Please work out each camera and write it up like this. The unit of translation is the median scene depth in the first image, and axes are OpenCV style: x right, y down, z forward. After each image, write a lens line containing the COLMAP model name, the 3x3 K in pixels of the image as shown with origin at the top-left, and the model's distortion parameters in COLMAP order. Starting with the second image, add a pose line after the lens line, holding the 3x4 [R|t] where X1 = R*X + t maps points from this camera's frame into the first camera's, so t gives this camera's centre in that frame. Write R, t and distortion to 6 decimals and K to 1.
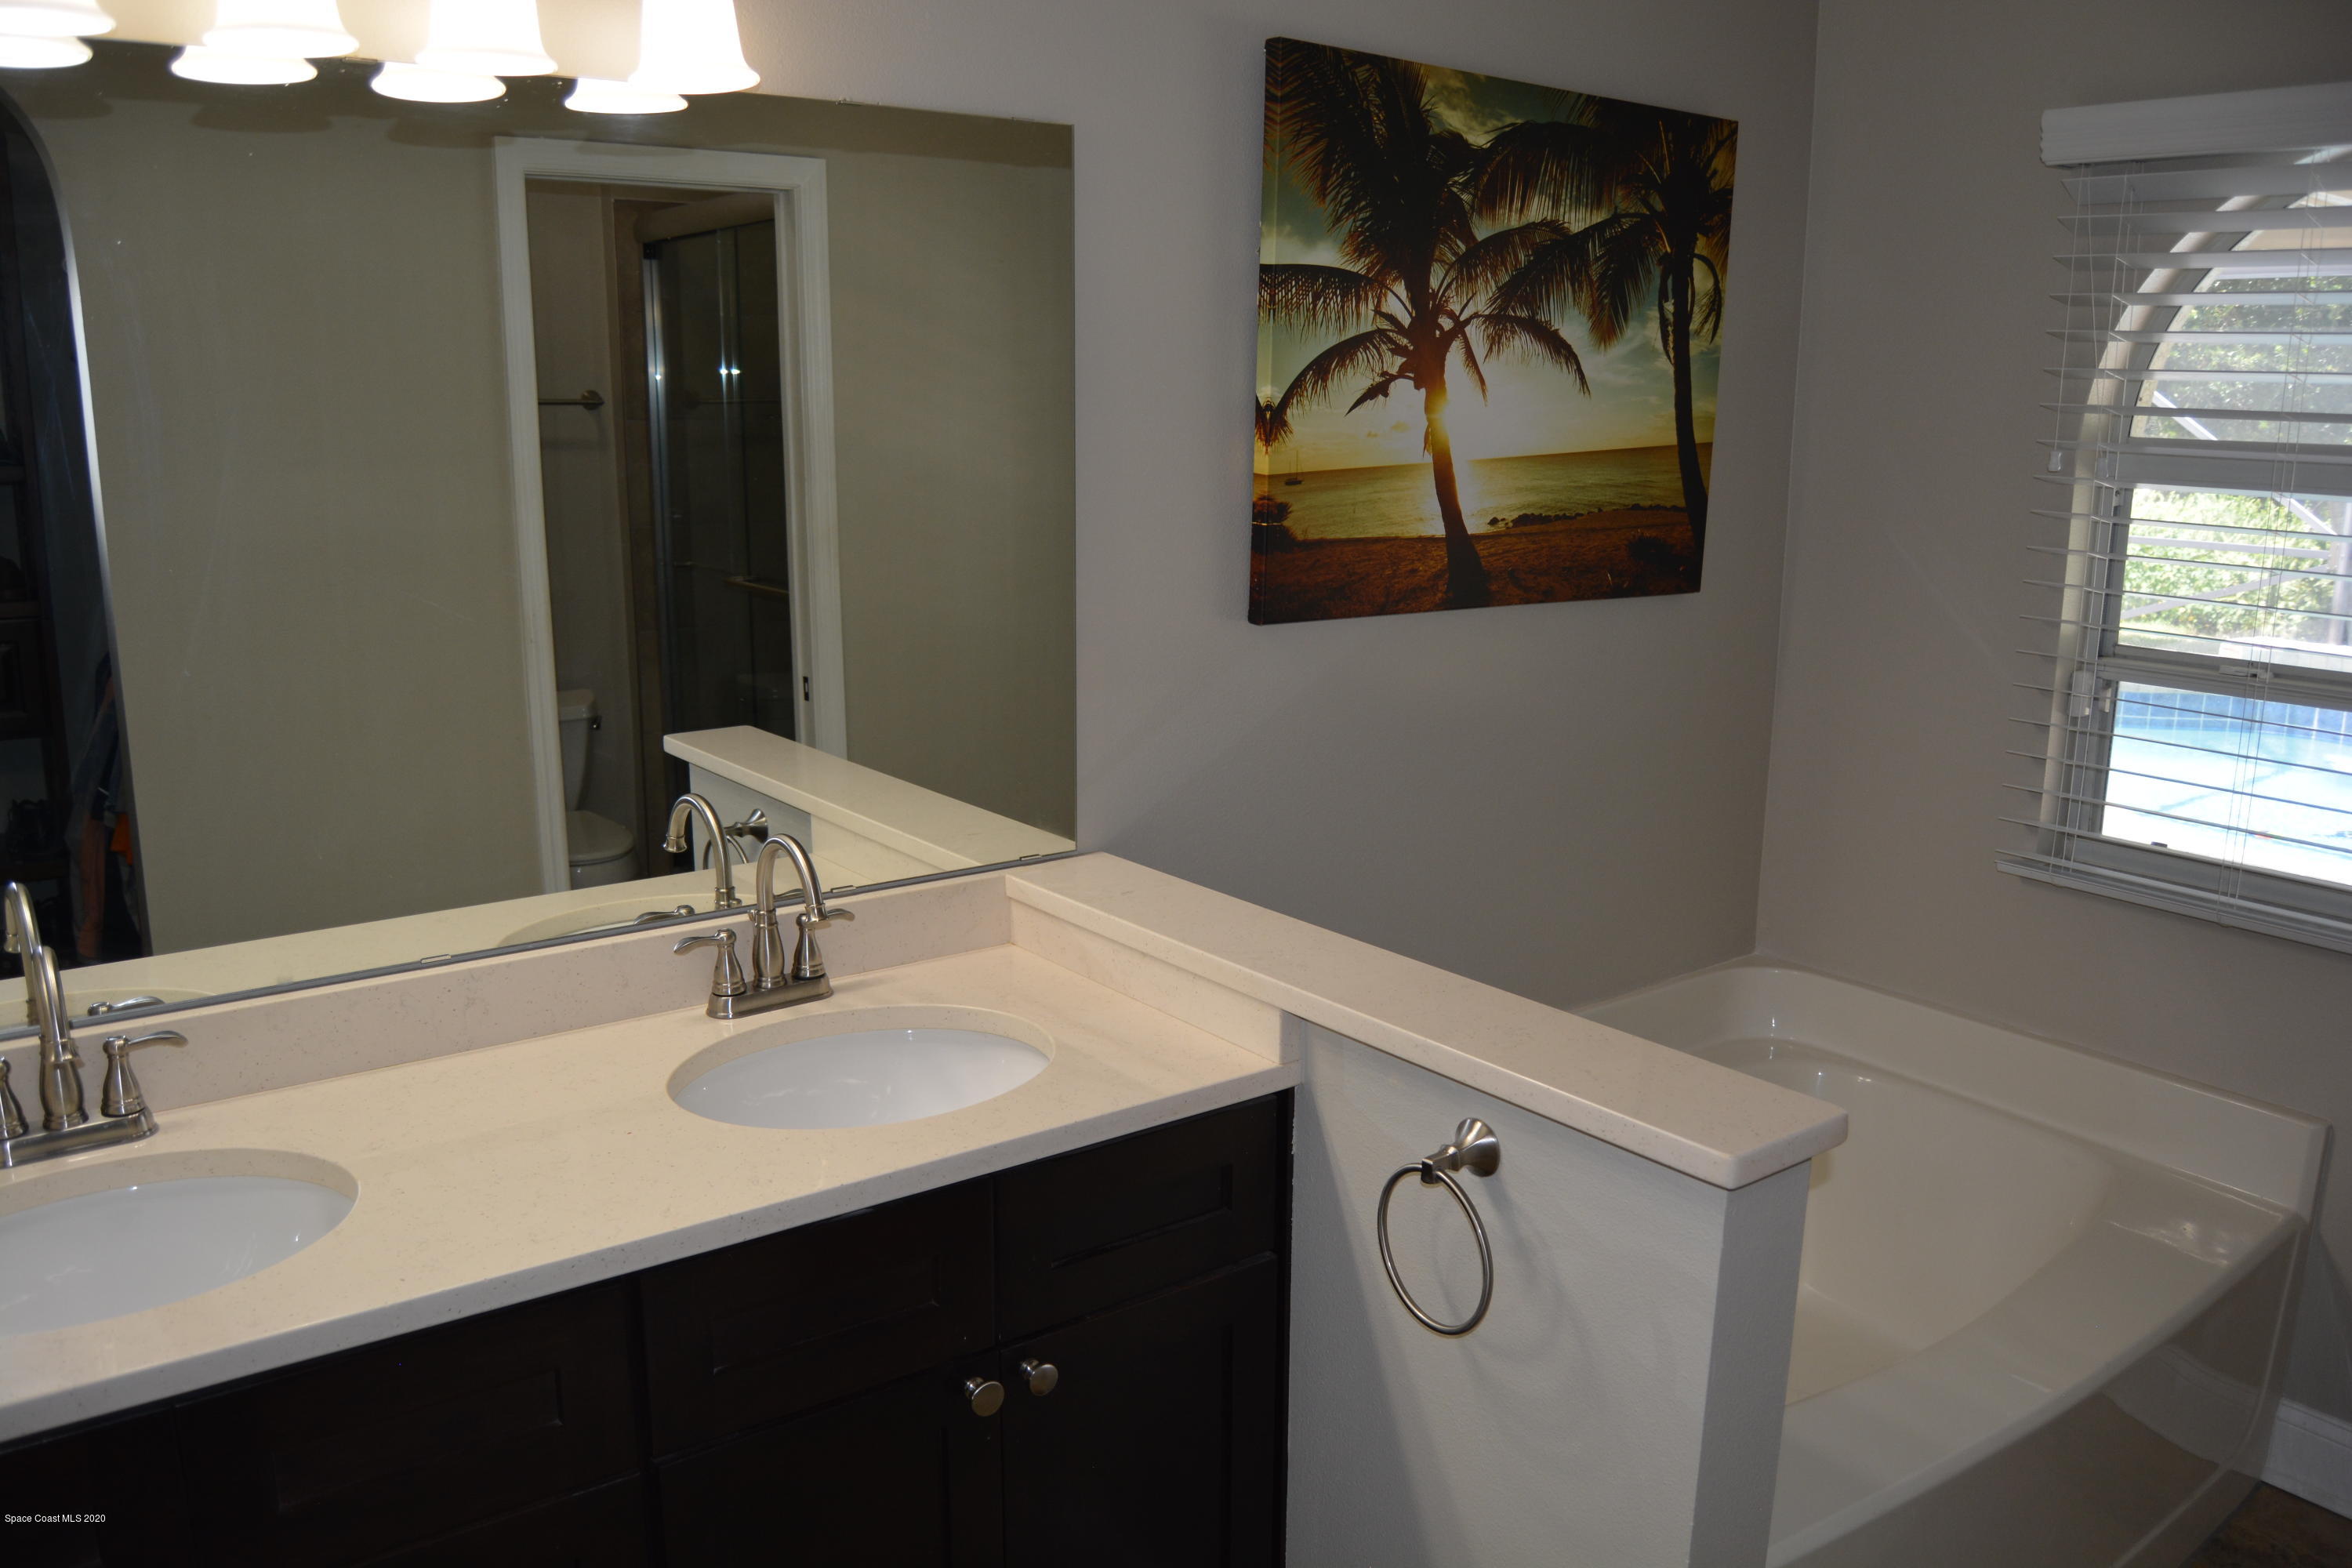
lens RADIAL K [[1833.9, 0, 1178.7], [0, 1833.9, 787.8], [0, 0, 1]] dist [-0.094967, 0.042096]
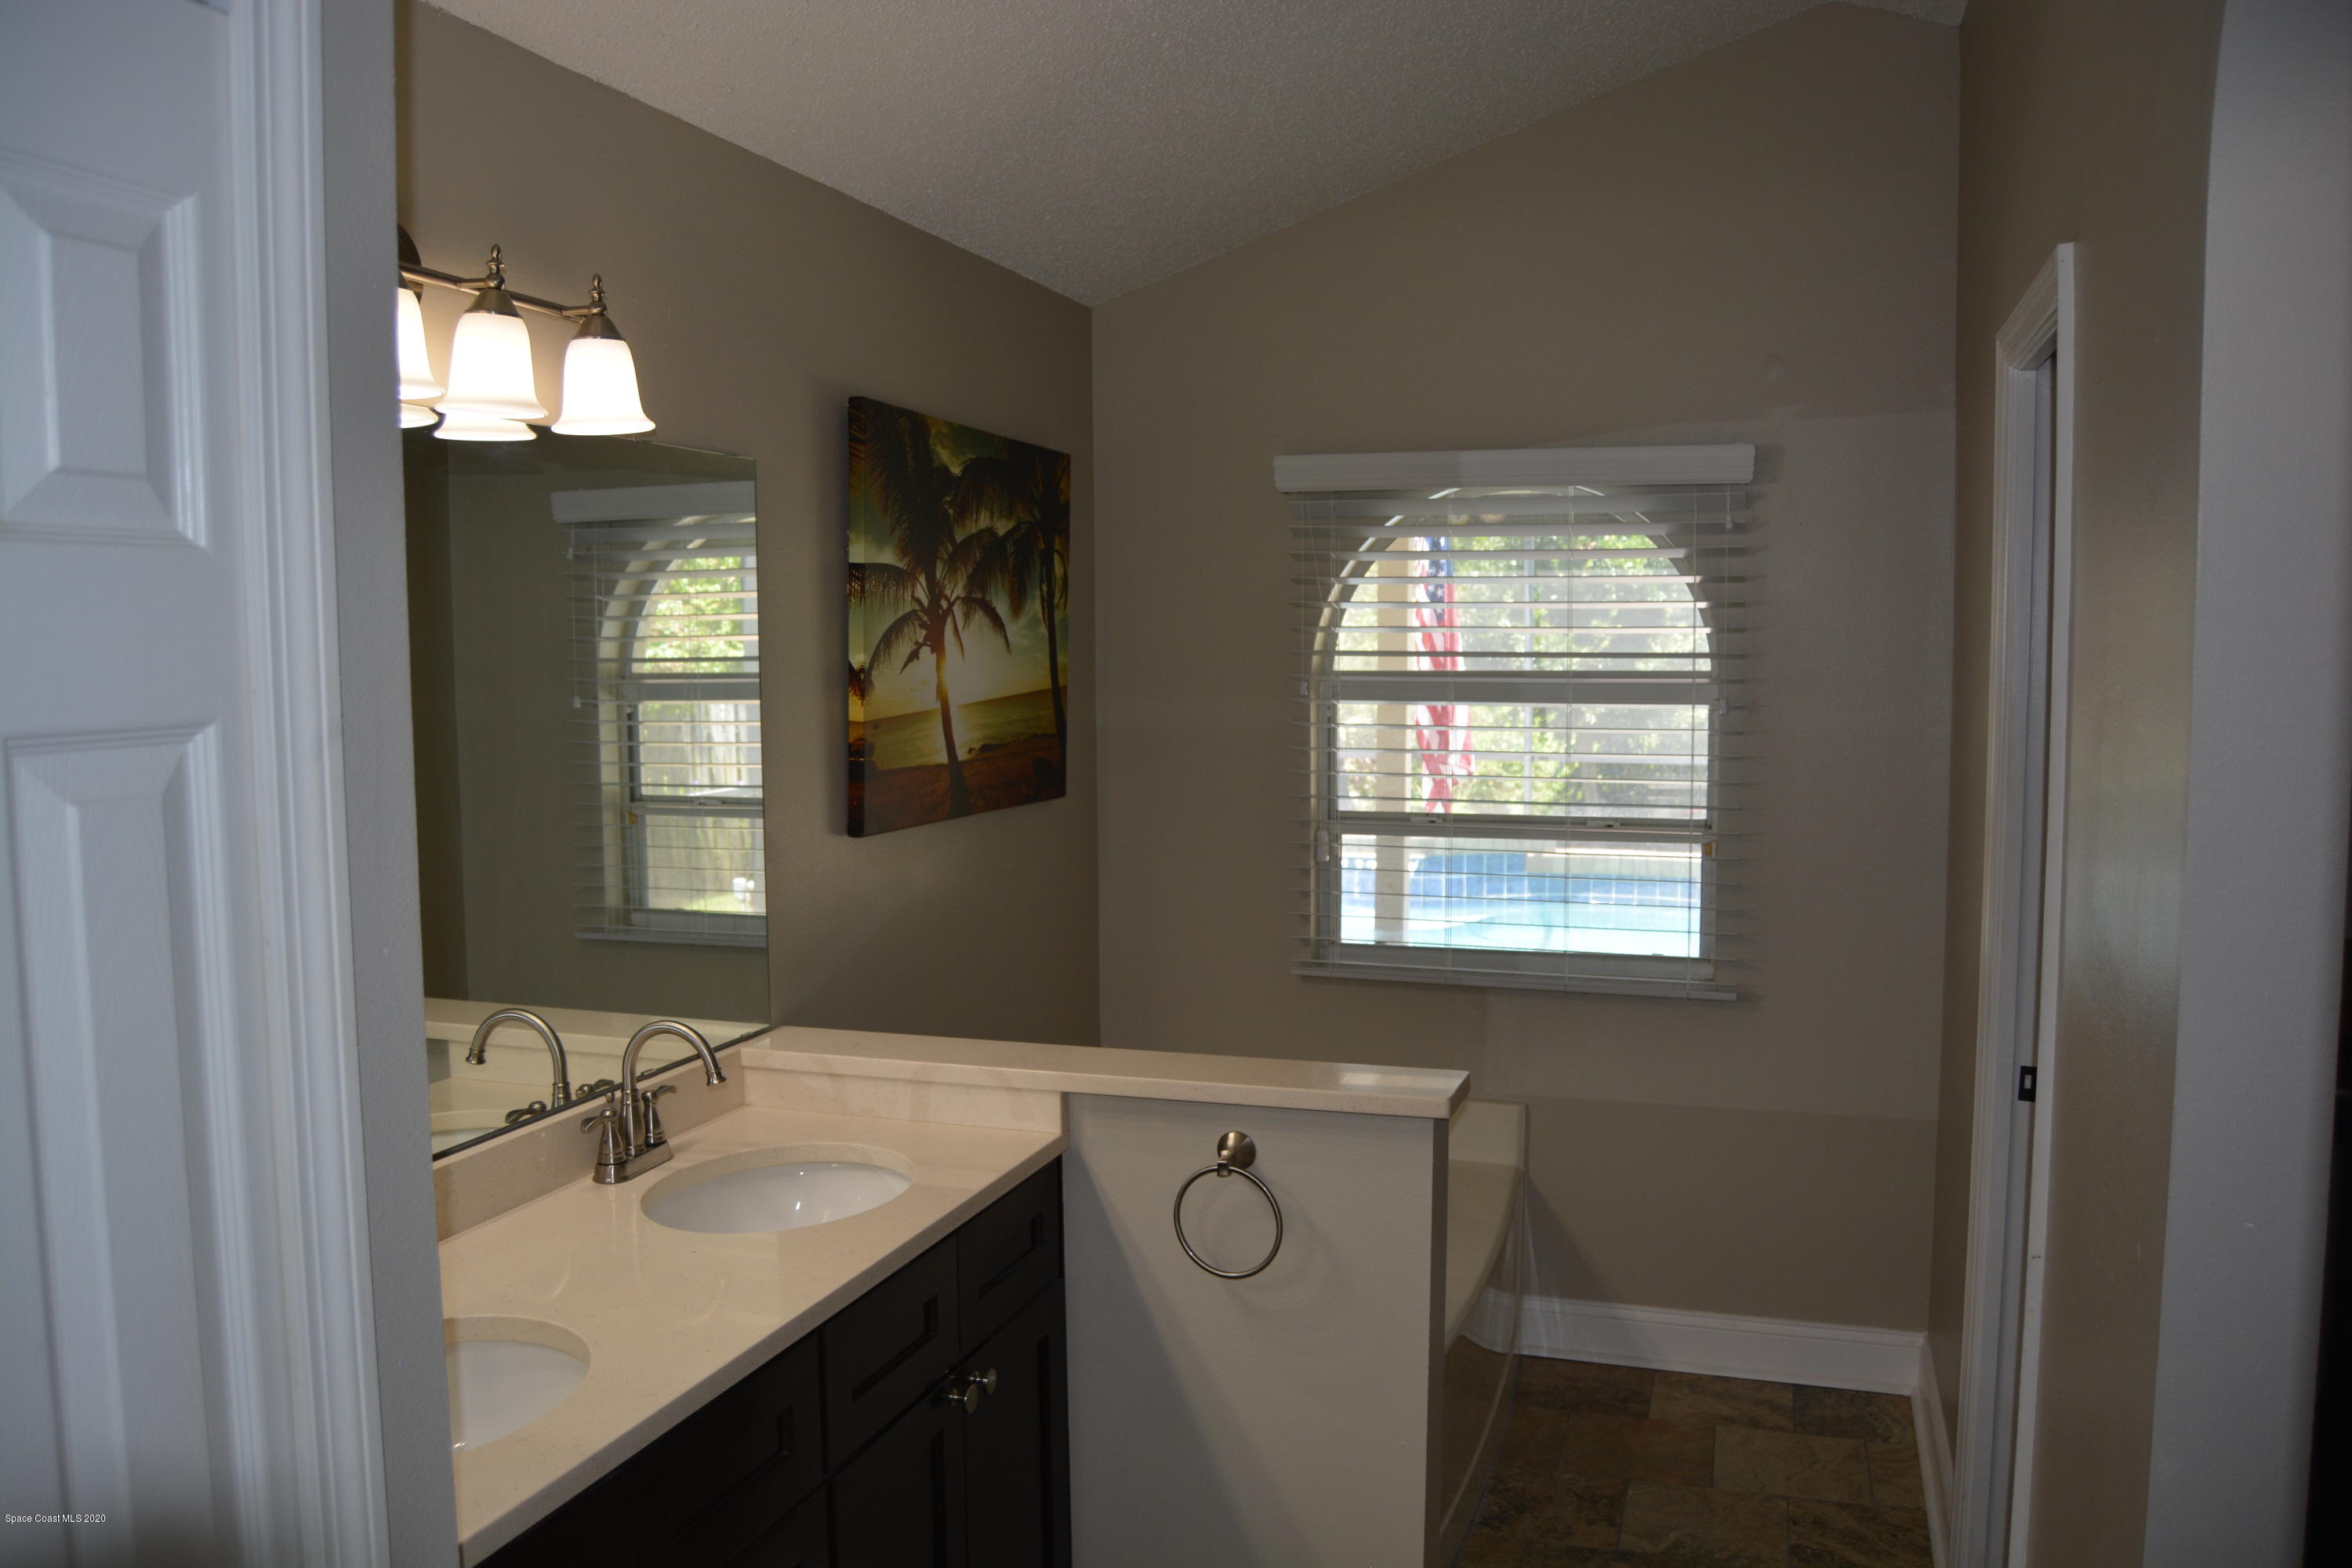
lens RADIAL K [[1833.9, 0, 1155.9], [0, 1833.9, 801.6], [0, 0, 1]] dist [-0.094967, 0.042096]
pose [[0.824175, -0.064230, 0.562681, -0.484216], [0.135236, 0.987126, -0.085405, 0.022967], [-0.549951, 0.146483, 0.822251, -0.166298]]
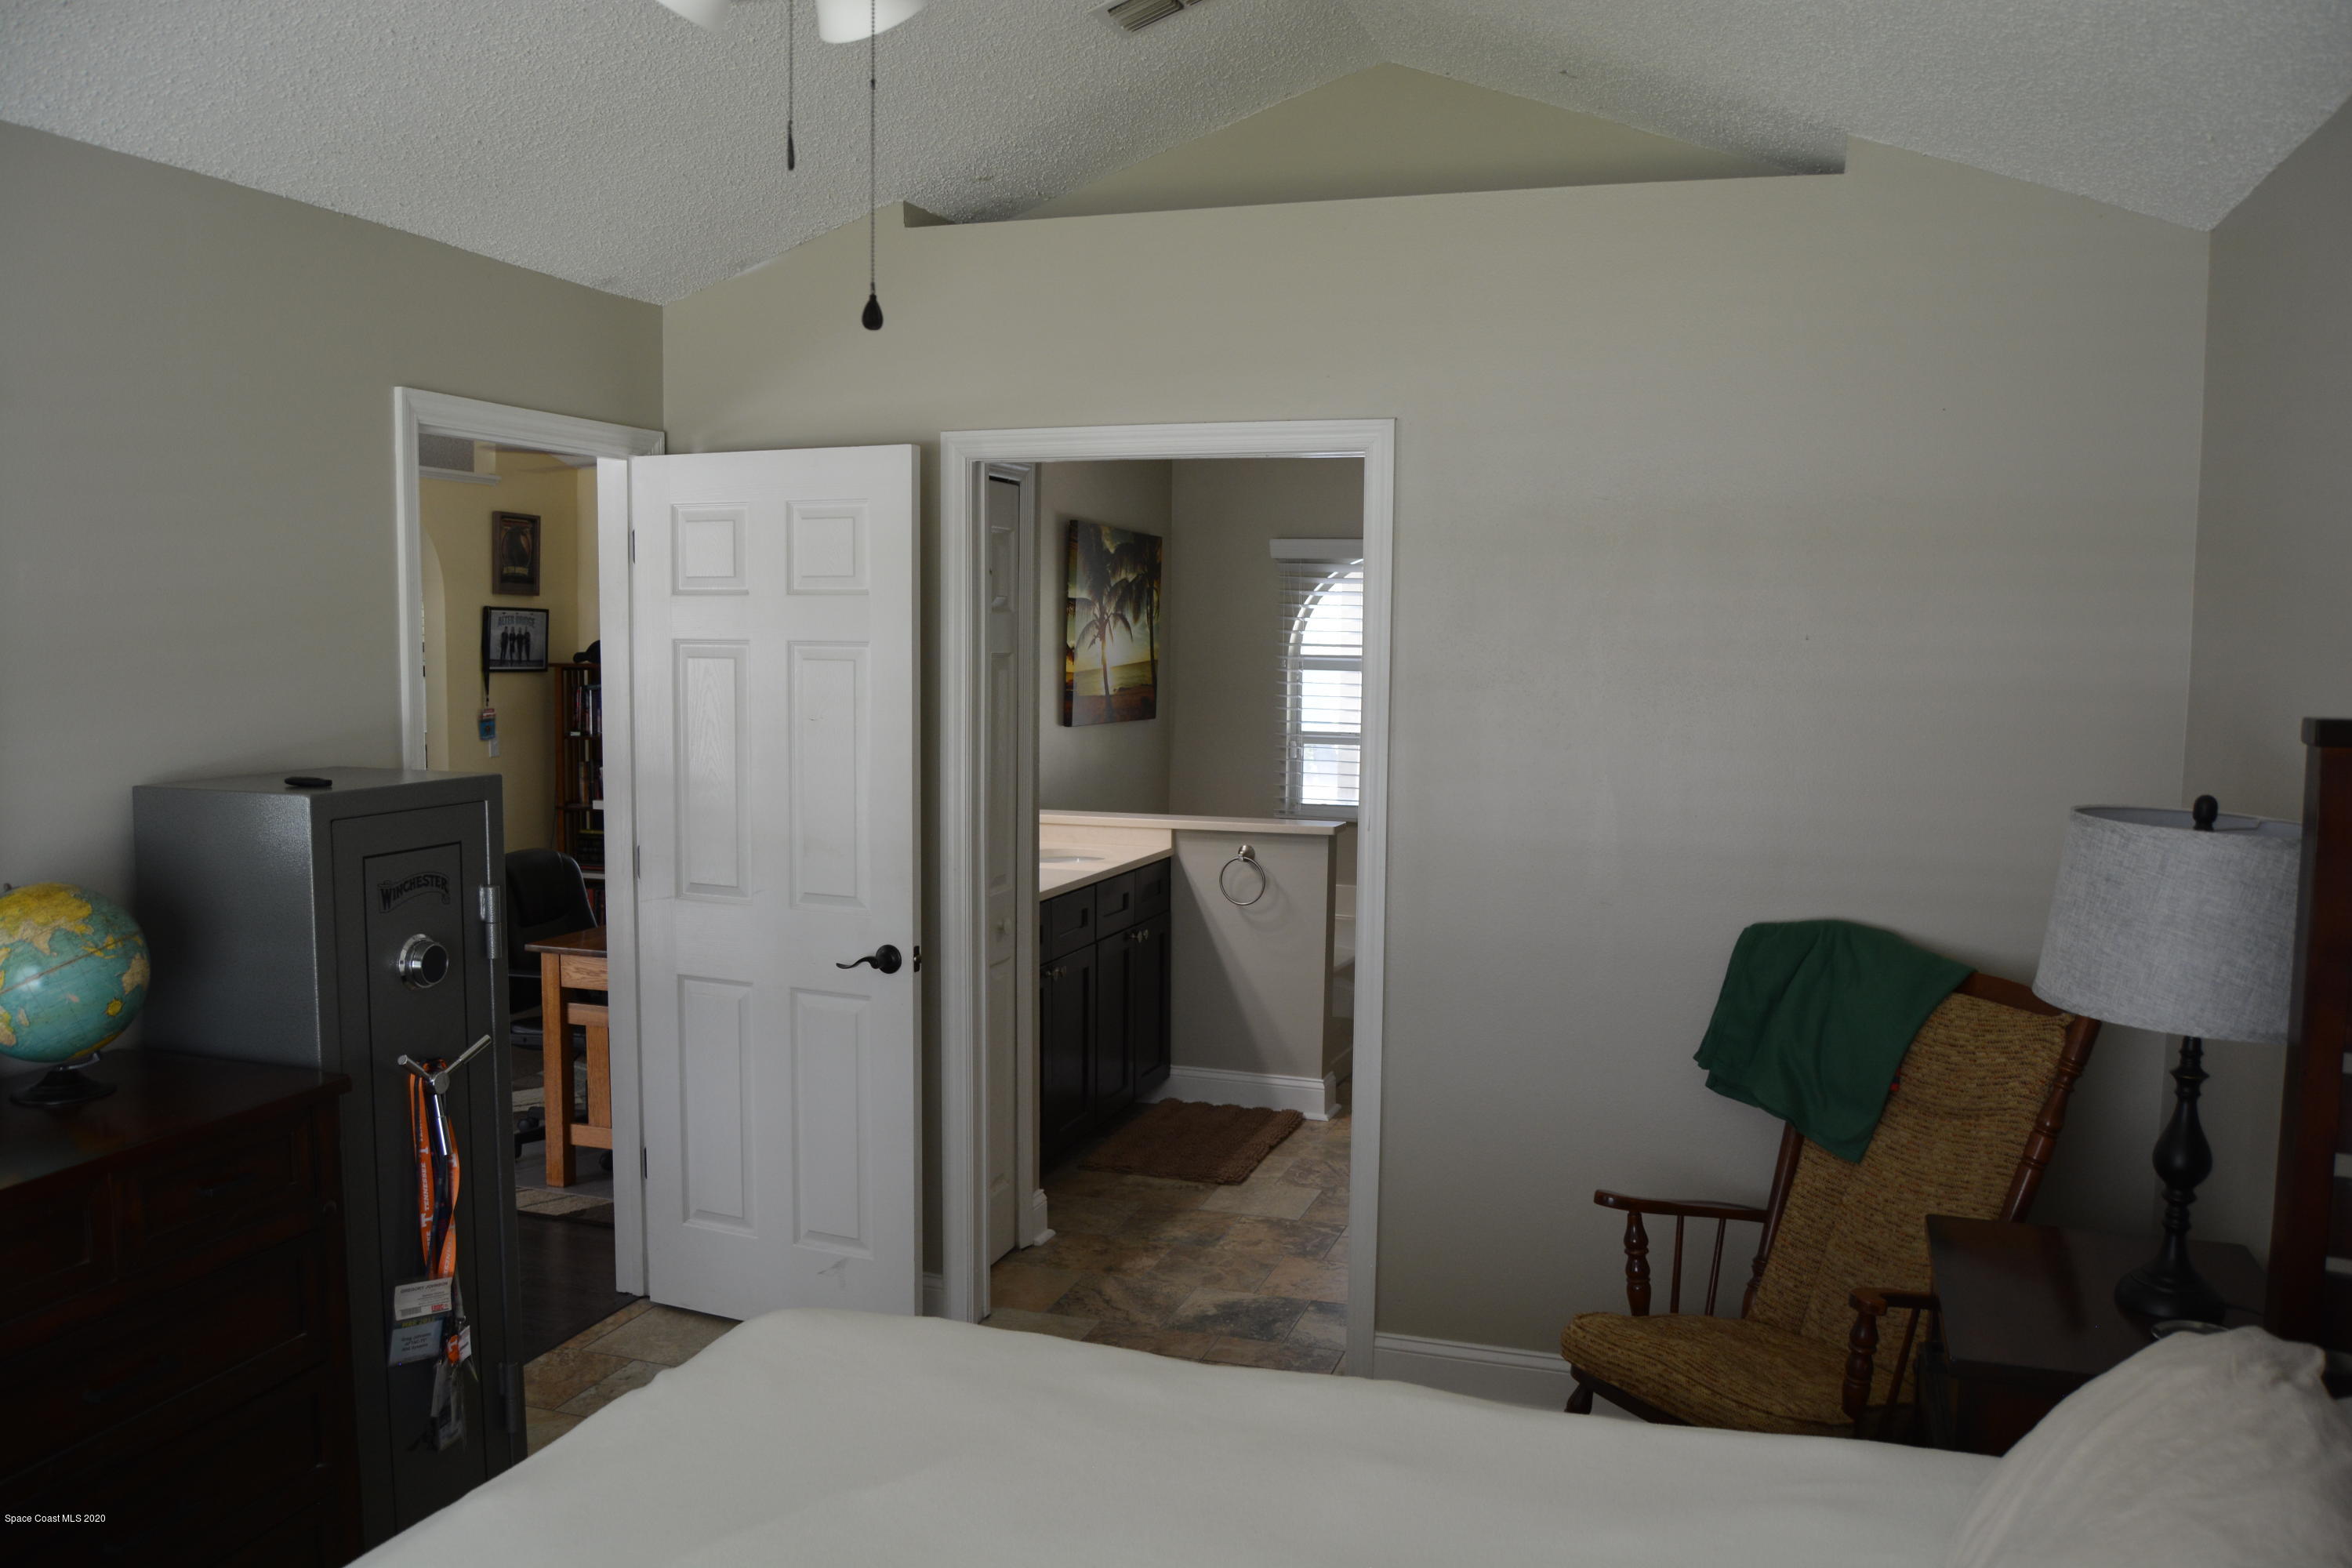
lens RADIAL K [[1833.9, 0, 1158.7], [0, 1833.9, 791.3], [0, 0, 1]] dist [-0.094967, 0.042096]
pose [[0.824646, -0.048906, 0.563532, -1.325912], [0.118411, 0.989107, -0.087438, 0.247617], [-0.553117, 0.138834, 0.821454, -1.238821]]
